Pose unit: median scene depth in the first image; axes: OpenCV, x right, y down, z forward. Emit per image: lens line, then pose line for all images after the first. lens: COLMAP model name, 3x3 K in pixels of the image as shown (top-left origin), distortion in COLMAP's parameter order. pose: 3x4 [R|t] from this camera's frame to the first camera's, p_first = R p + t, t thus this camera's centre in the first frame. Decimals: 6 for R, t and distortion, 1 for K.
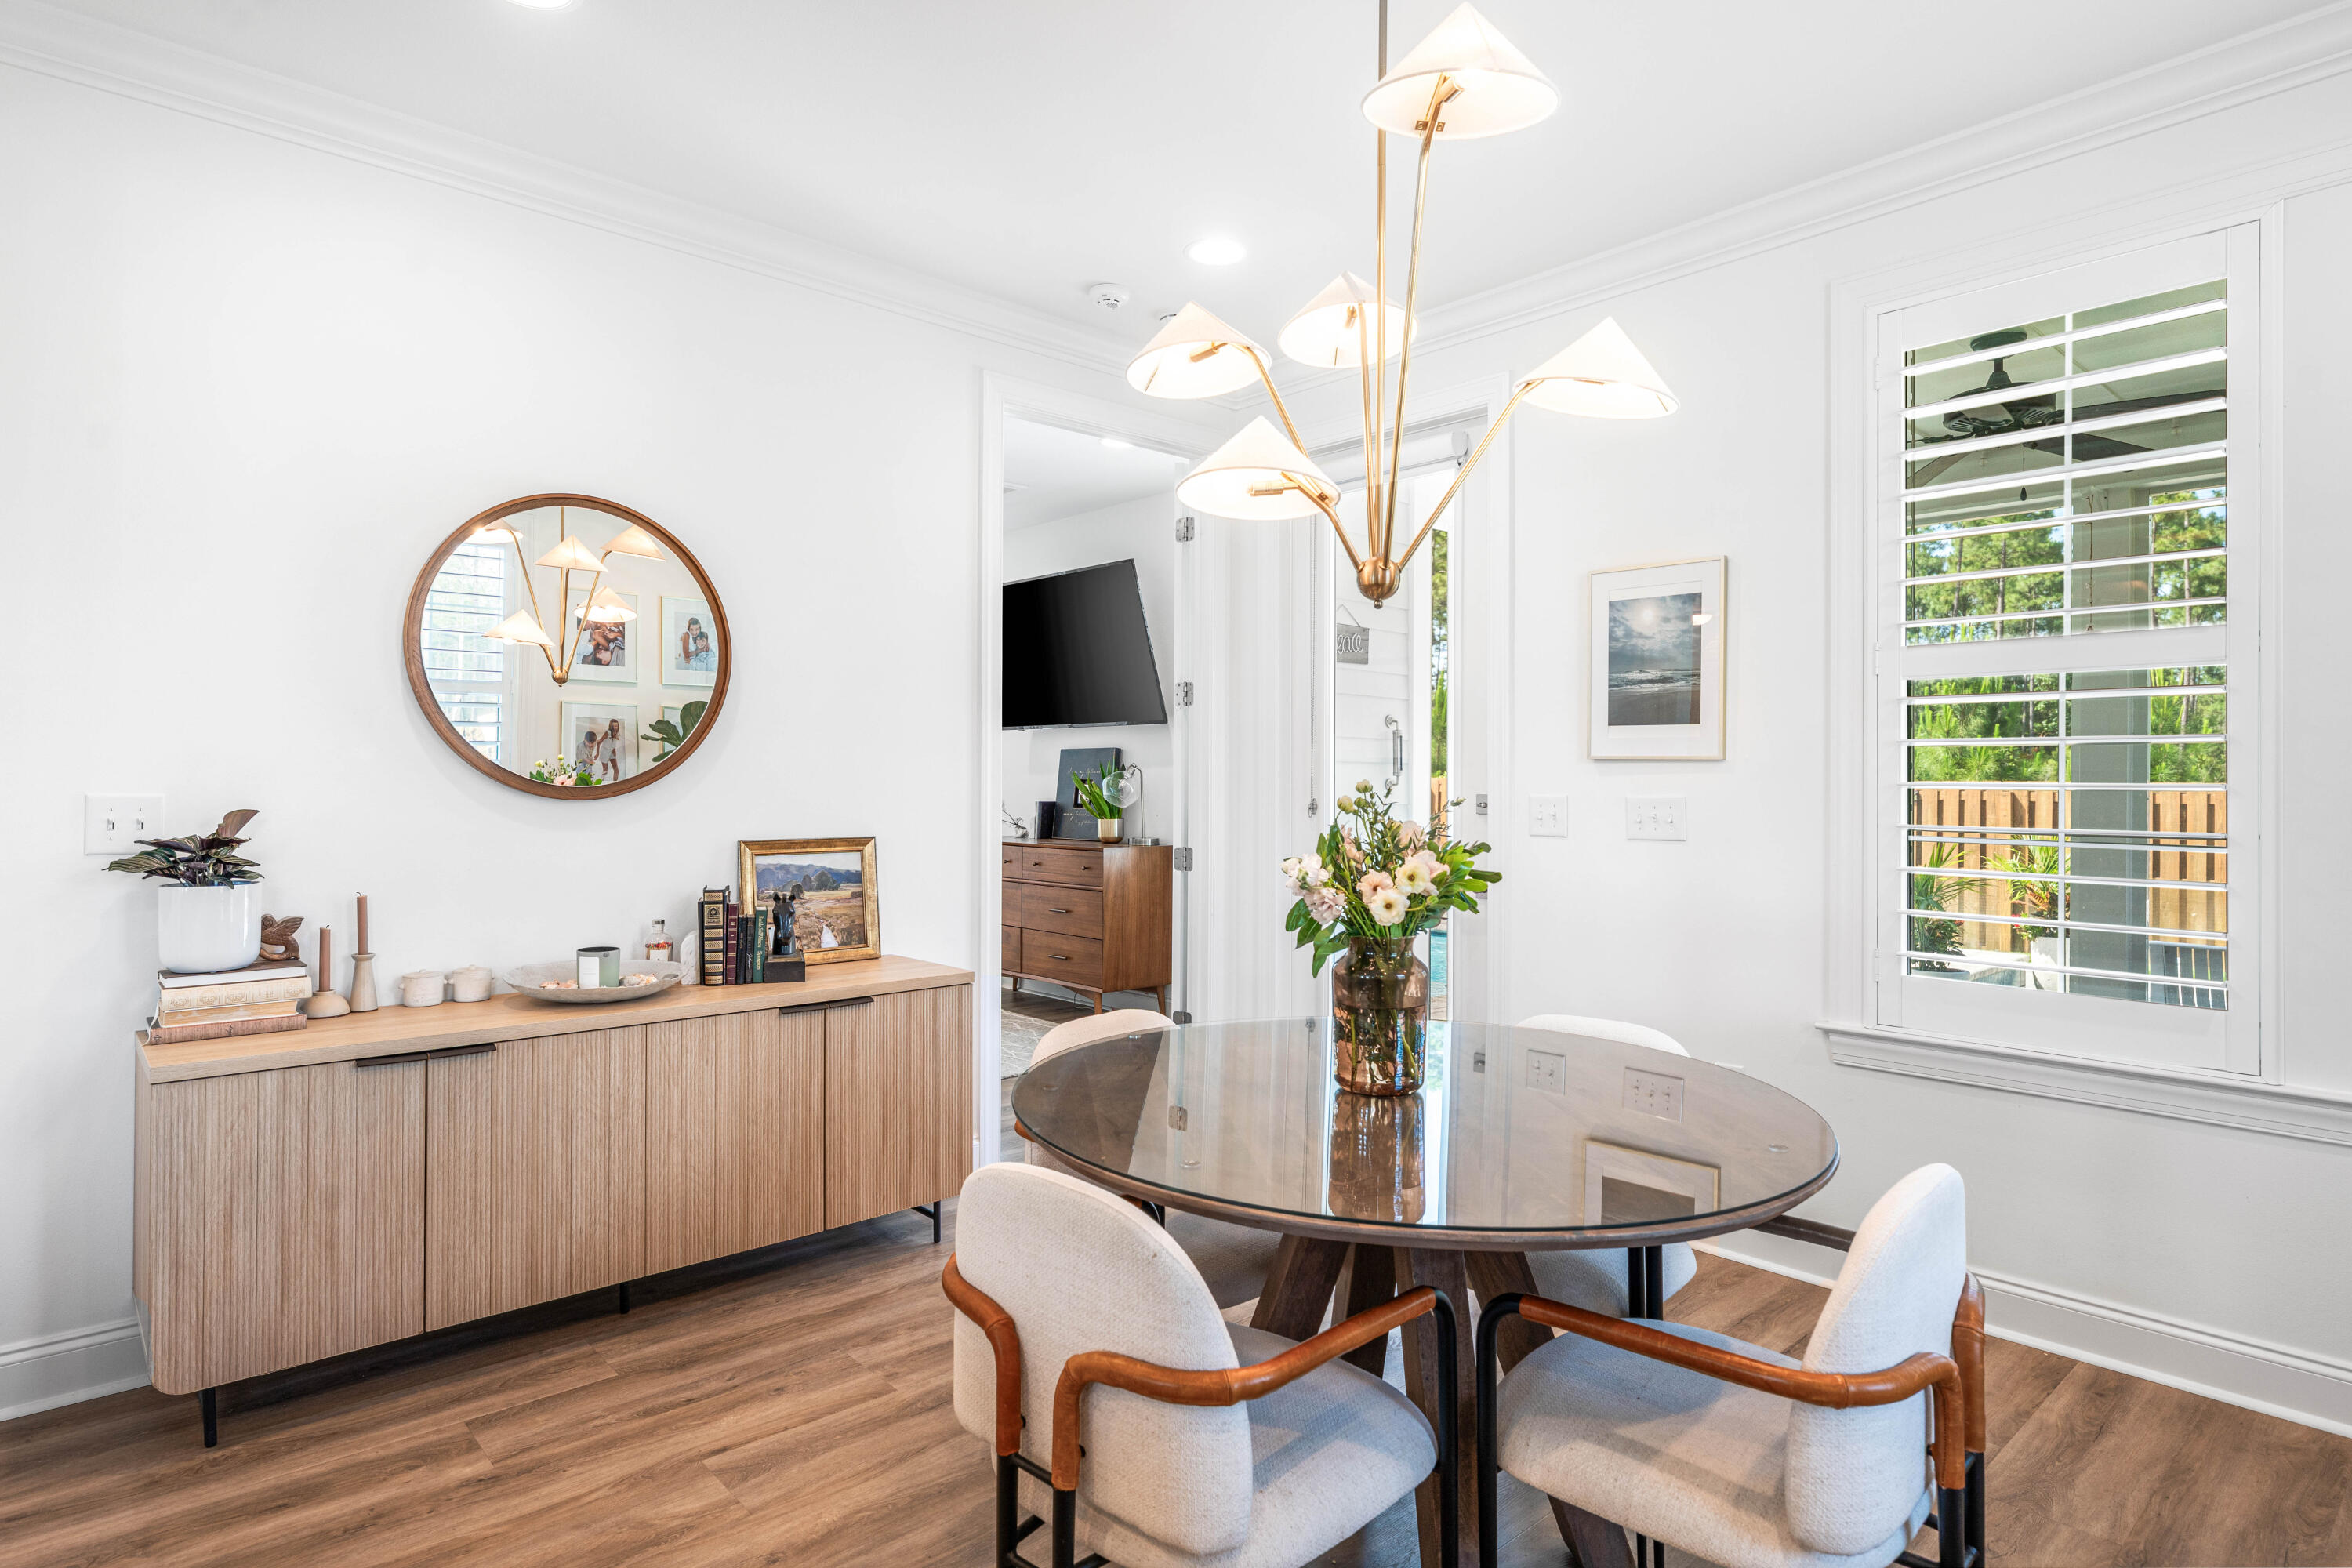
lens RADIAL K [[1267.6, 0, 1170.9], [0, 1267.6, 769.0], [0, 0, 1]] dist [0.032562, 0.000089]
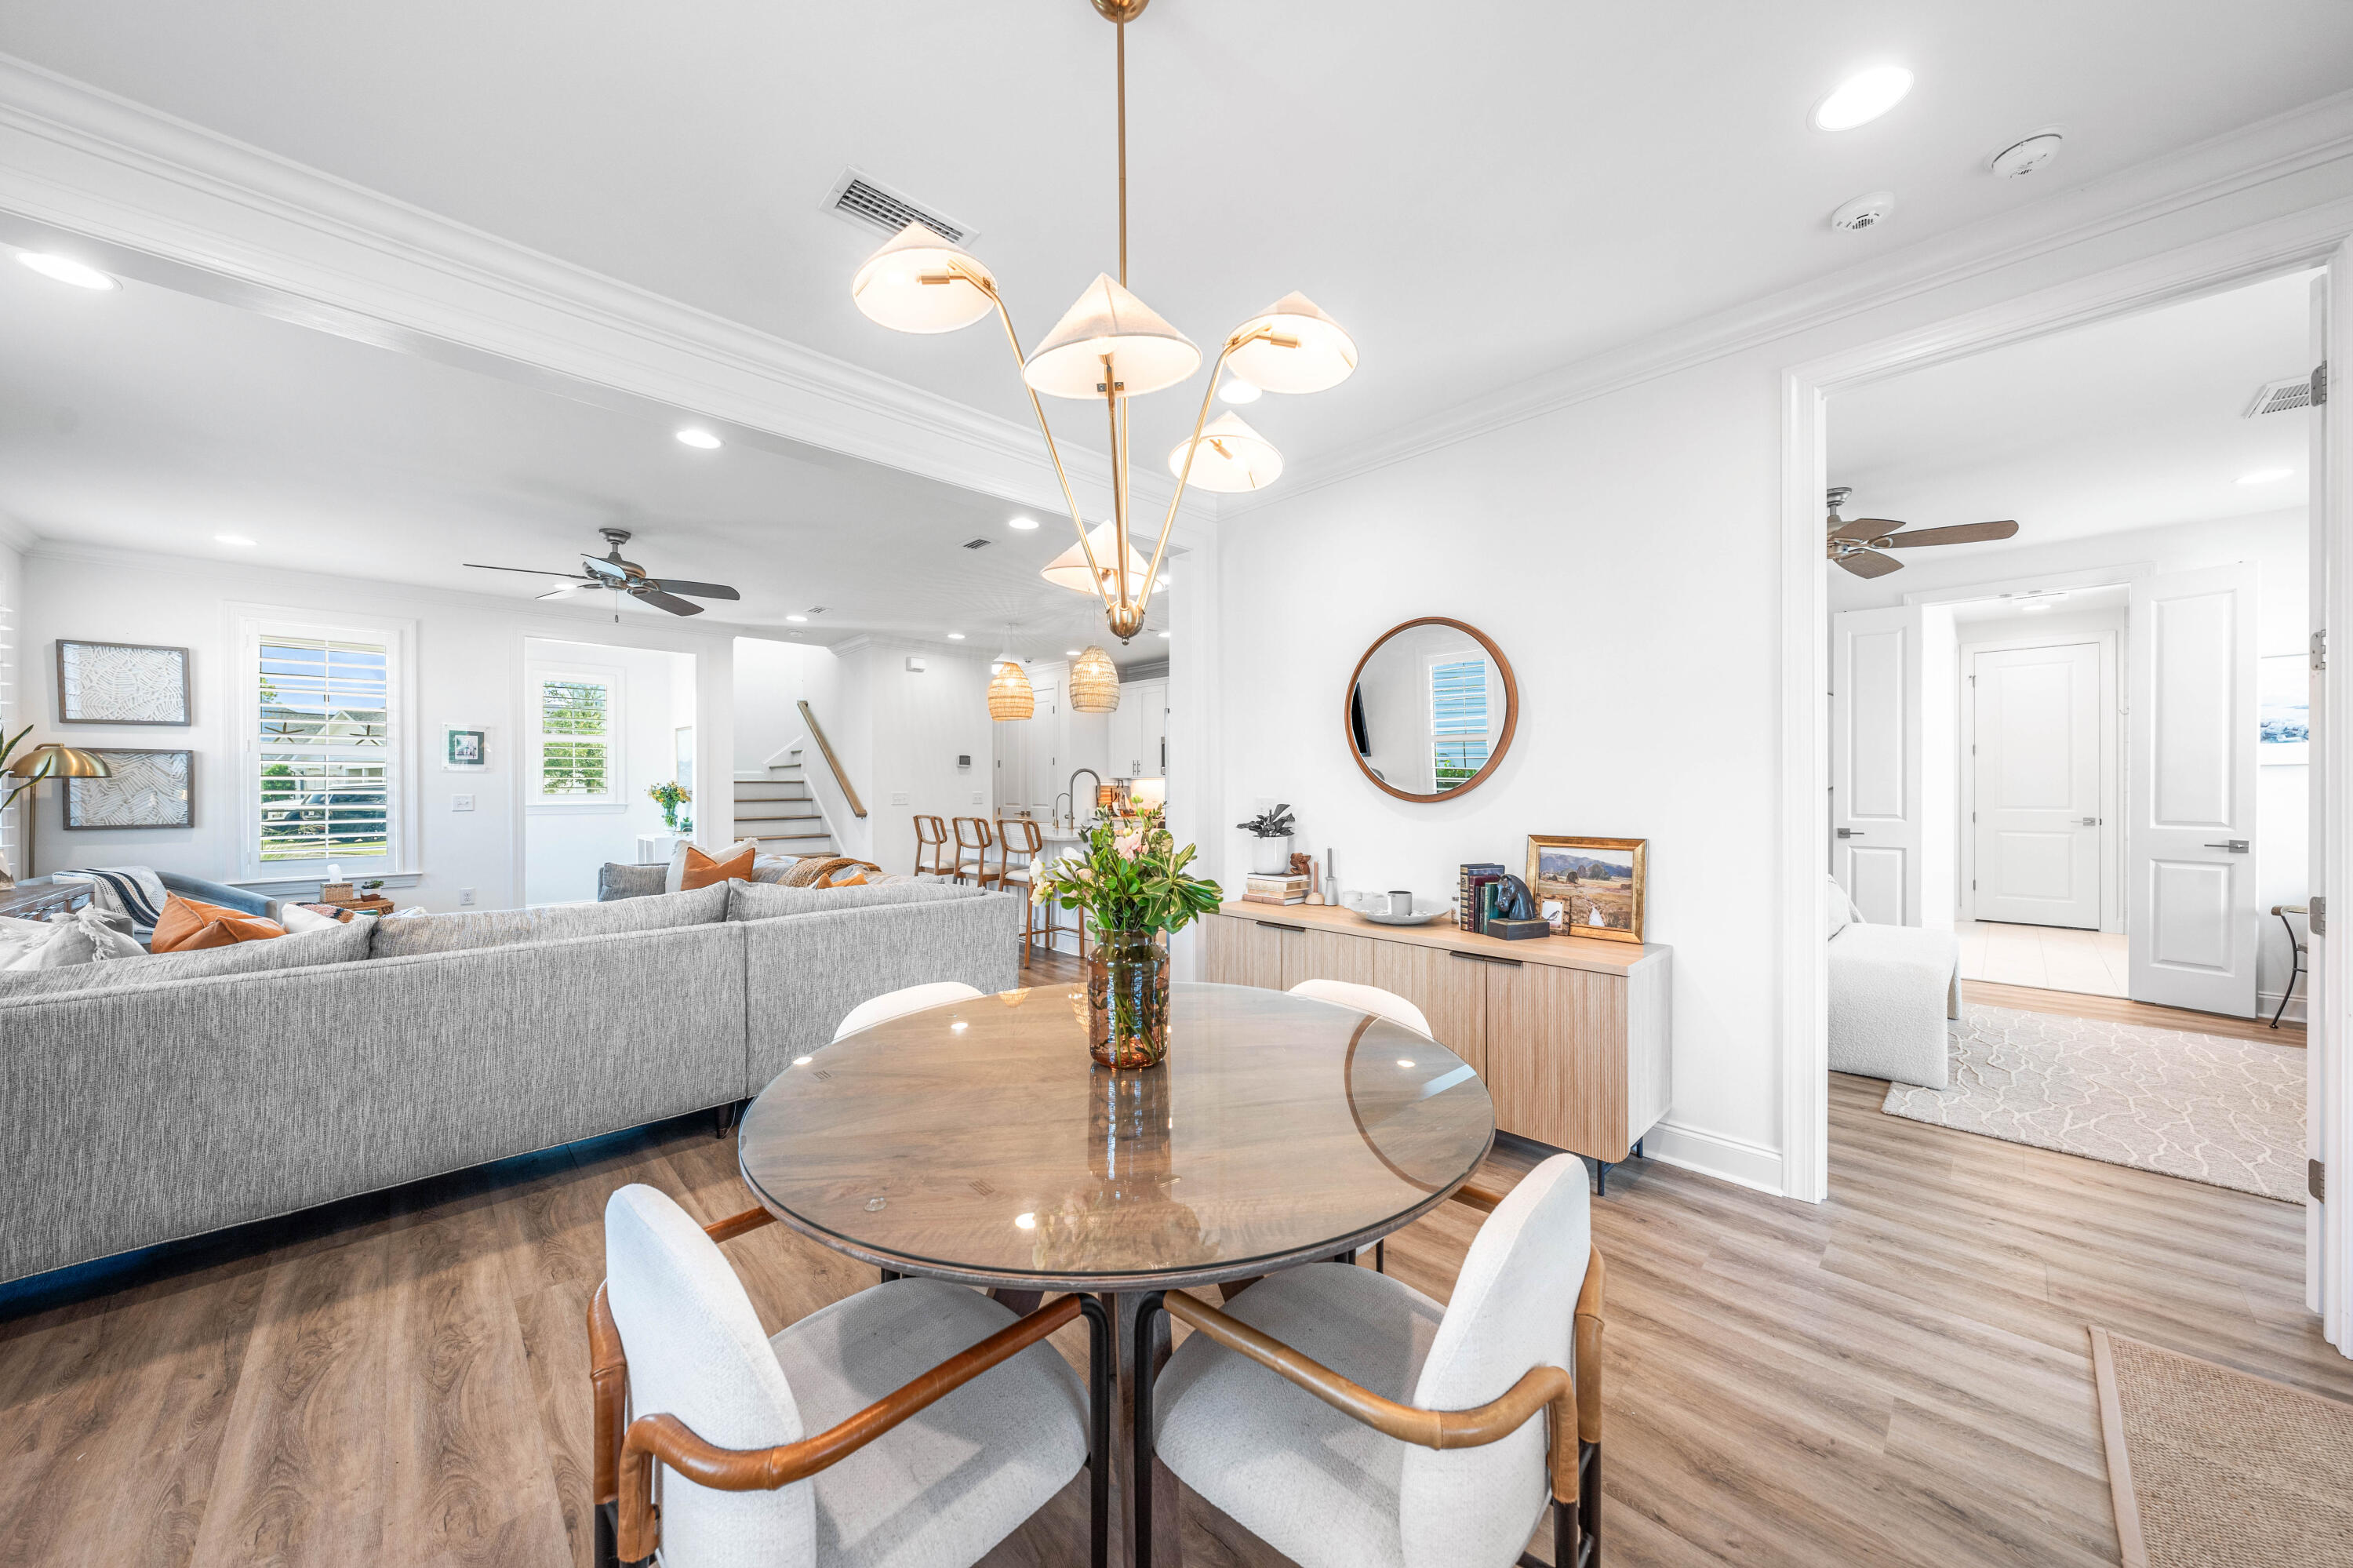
lens RADIAL K [[822.9, 0, 1176.1], [0, 822.9, 787.0], [0, 0, 1]] dist [-0.000471, 0.003127]
pose [[0.032680, -0.003532, -0.999460, 0.550655], [0.010049, 0.999944, -0.003205, 0.004621], [0.999415, -0.009939, 0.032714, 0.609454]]
